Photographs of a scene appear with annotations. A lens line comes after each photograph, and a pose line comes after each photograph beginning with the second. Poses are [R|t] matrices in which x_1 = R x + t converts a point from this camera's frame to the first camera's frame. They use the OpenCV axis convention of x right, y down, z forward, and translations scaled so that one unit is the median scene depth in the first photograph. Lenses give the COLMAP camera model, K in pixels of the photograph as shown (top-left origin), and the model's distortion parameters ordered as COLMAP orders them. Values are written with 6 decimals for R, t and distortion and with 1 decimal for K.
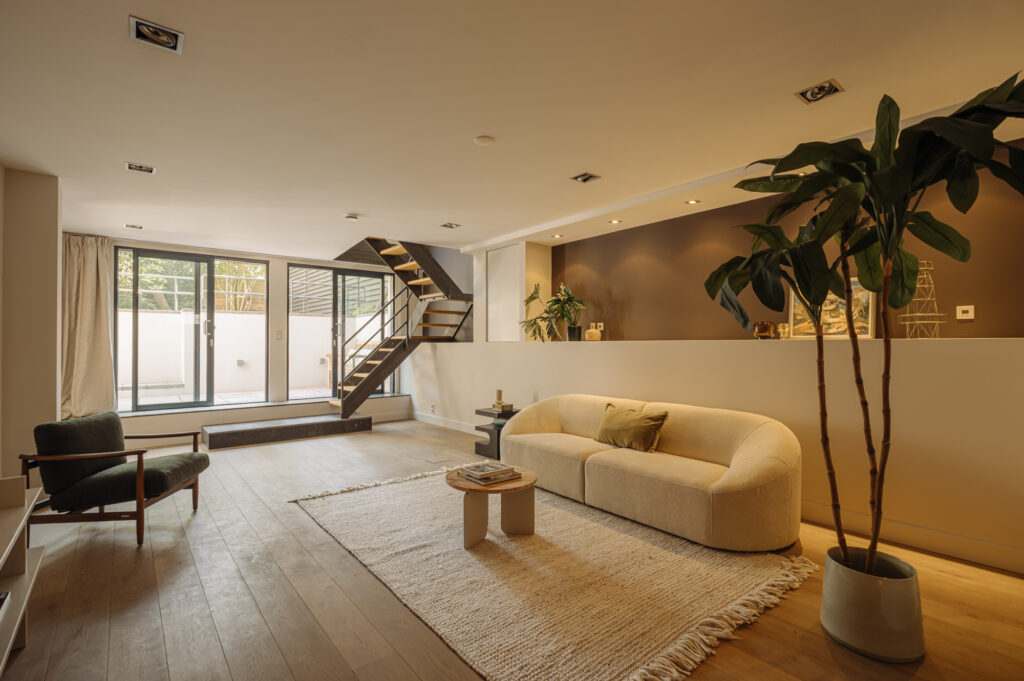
lens RADIAL K [[474.6, 0, 513.1], [0, 474.6, 344.6], [0, 0, 1]] dist [0.000636, 0.000396]
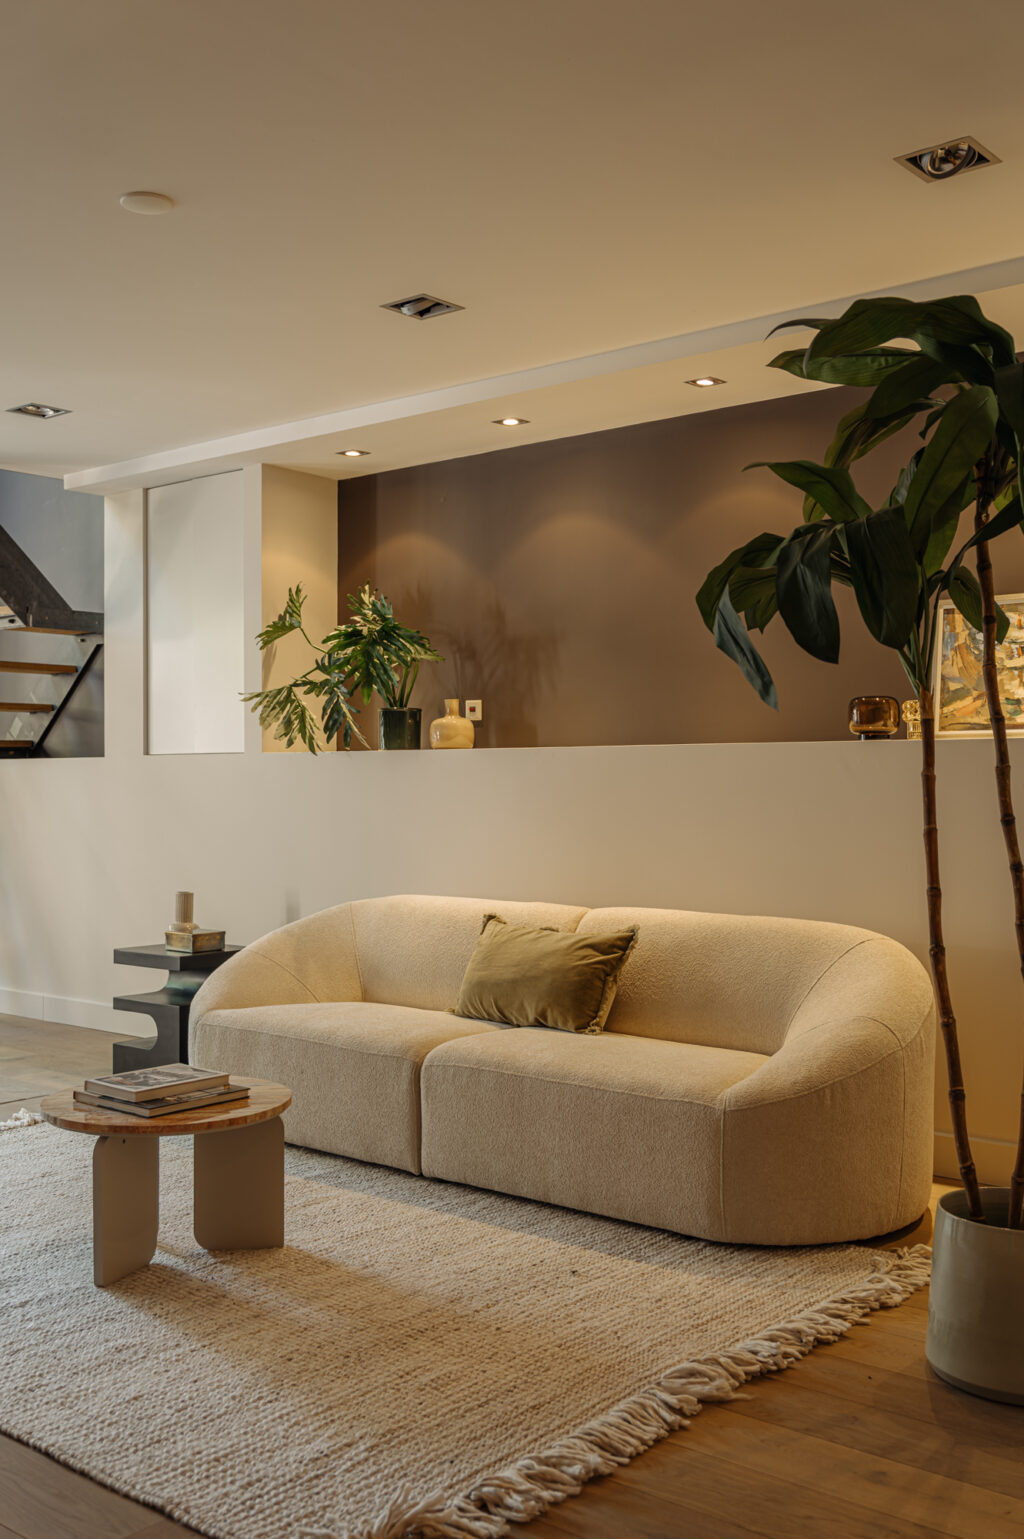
lens RADIAL K [[1500.7, 0, 521.1], [0, 1500.7, 763.1], [0, 0, 1]] dist [-0.007210, 0.000000]
pose [[0.980979, -0.001235, 0.194112, -0.001315], [0.003236, 0.999945, -0.009992, 0.025015], [-0.194089, 0.010430, 0.980928, -0.213306]]
